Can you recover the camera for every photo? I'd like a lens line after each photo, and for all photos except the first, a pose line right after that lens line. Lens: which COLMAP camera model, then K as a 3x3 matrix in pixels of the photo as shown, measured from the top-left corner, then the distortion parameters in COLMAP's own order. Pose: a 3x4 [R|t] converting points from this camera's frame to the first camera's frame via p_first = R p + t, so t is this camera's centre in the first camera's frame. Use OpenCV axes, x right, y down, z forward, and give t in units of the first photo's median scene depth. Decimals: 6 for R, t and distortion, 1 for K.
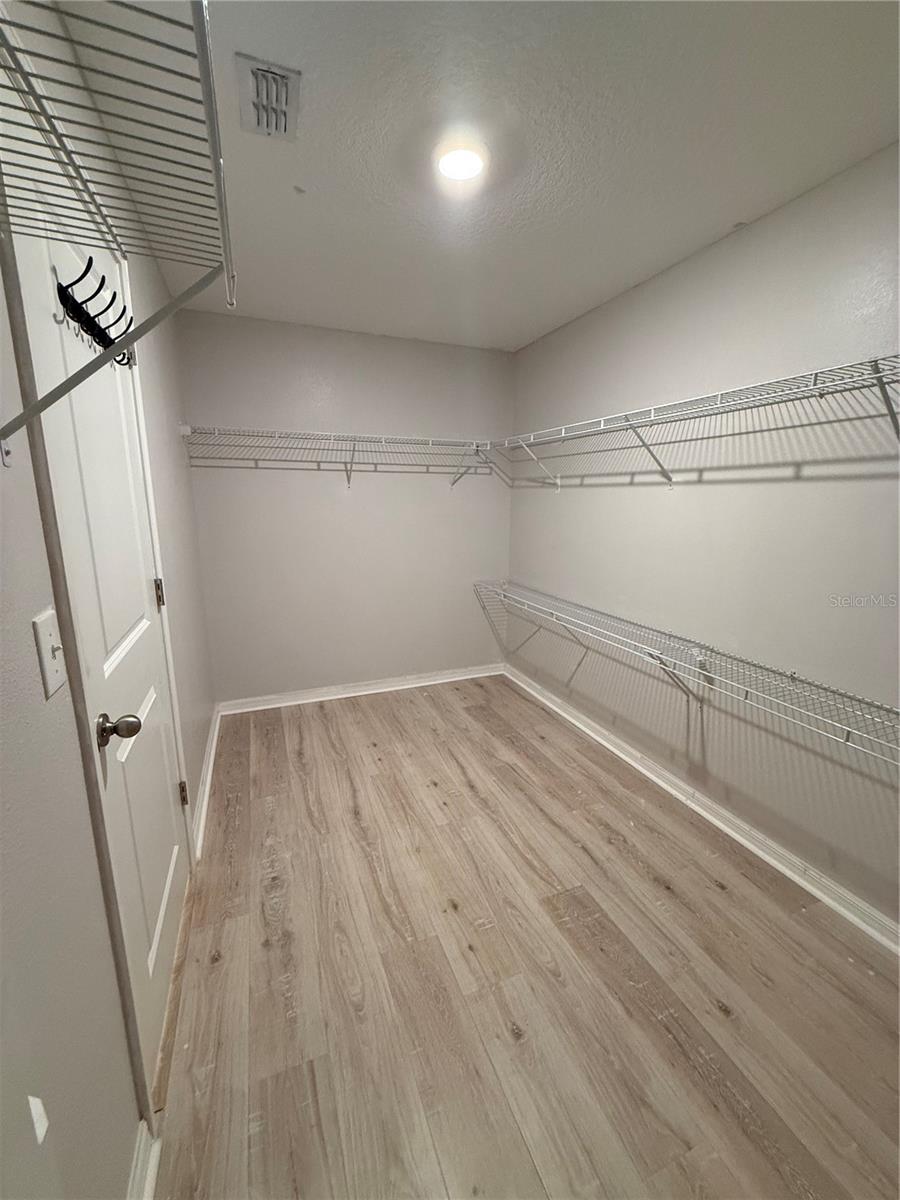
lens RADIAL K [[480.3, 0, 446.1], [0, 480.3, 595.9], [0, 0, 1]] dist [0.002203, -0.000249]
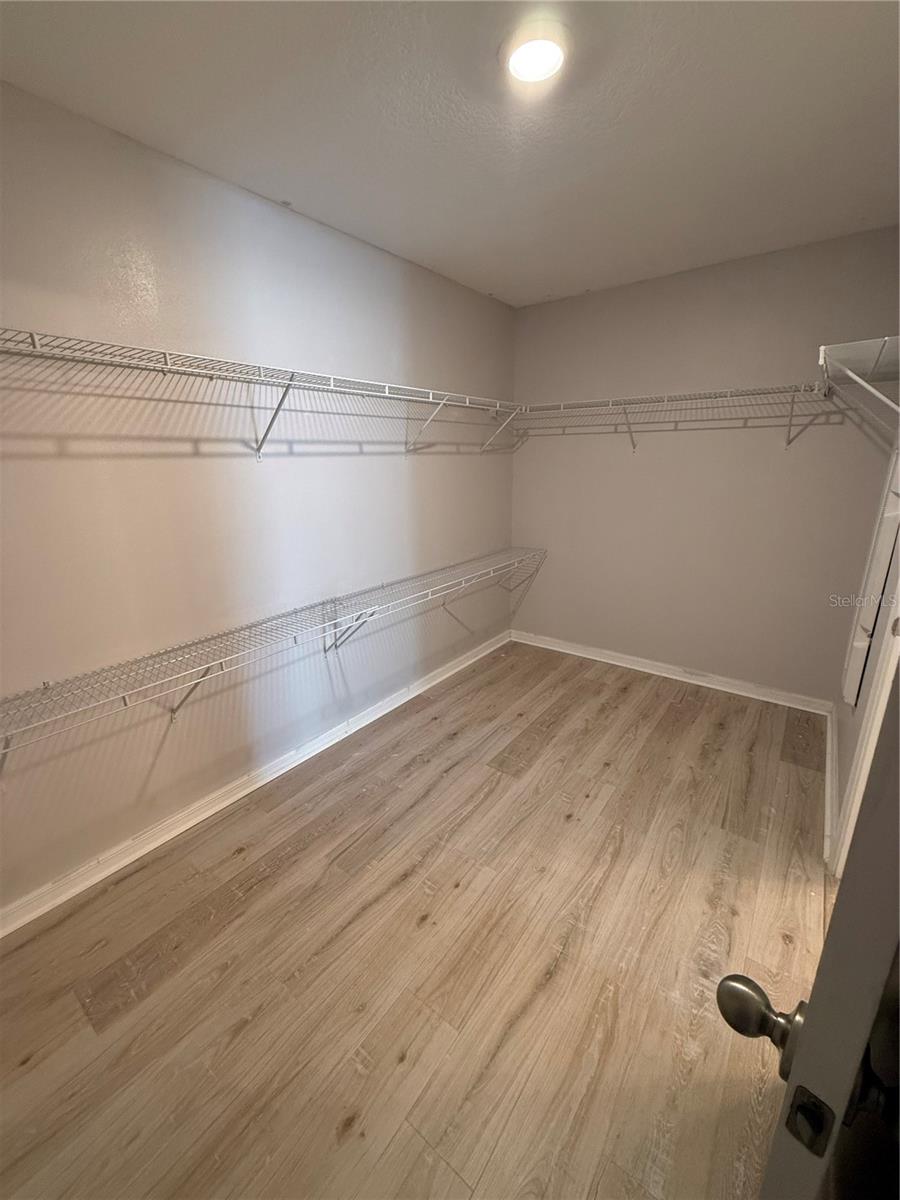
lens RADIAL K [[480.3, 0, 458.1], [0, 480.3, 591.9], [0, 0, 1]] dist [0.002203, -0.000249]
pose [[-0.523718, -0.225213, 0.821583, -0.496442], [0.186589, 0.910679, 0.368577, -0.251369], [-0.831207, 0.346329, -0.434916, 1.118769]]
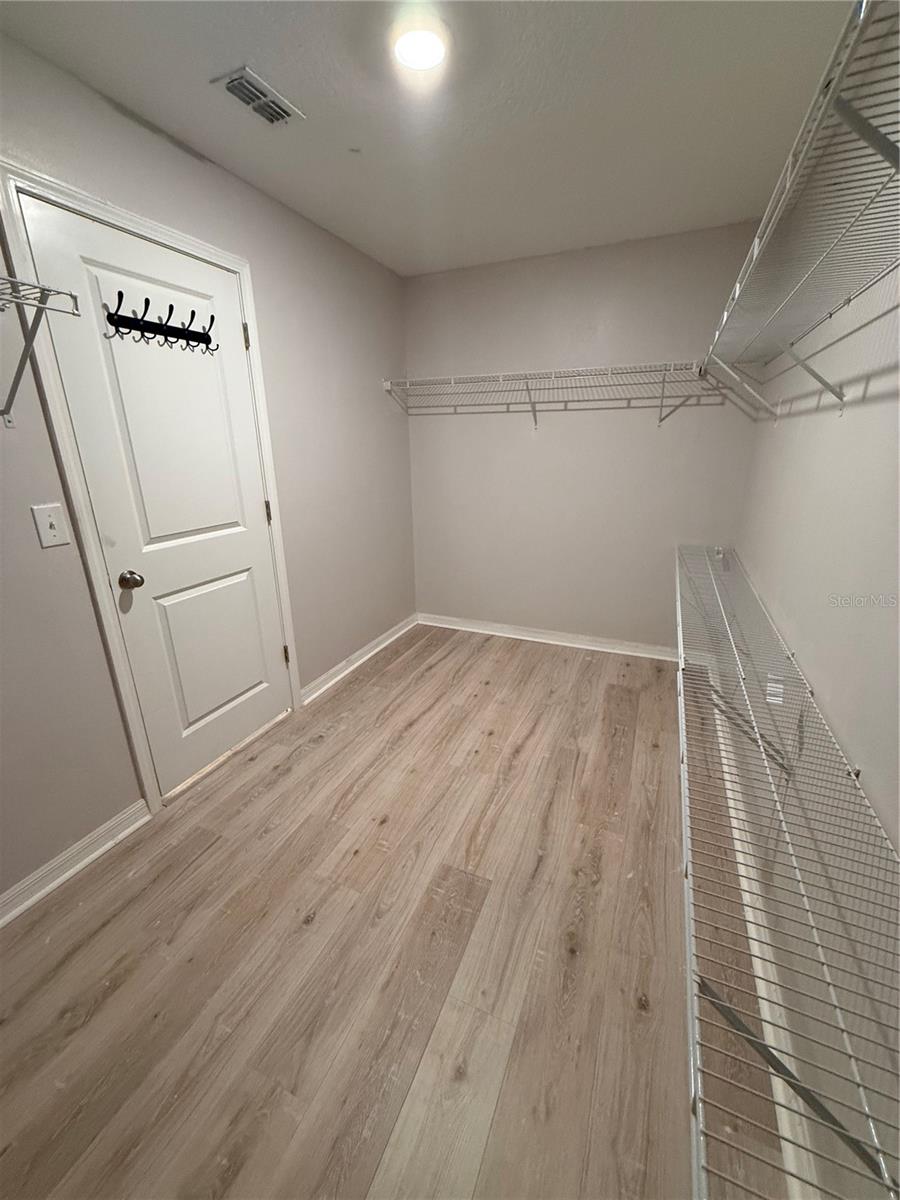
lens RADIAL K [[480.3, 0, 451.0], [0, 480.3, 594.3], [0, 0, 1]] dist [0.002203, -0.000249]
pose [[0.700949, 0.203642, -0.683521, 0.557313], [-0.128233, 0.978737, 0.160094, -0.042813], [0.701589, -0.024568, 0.712158, 0.243538]]
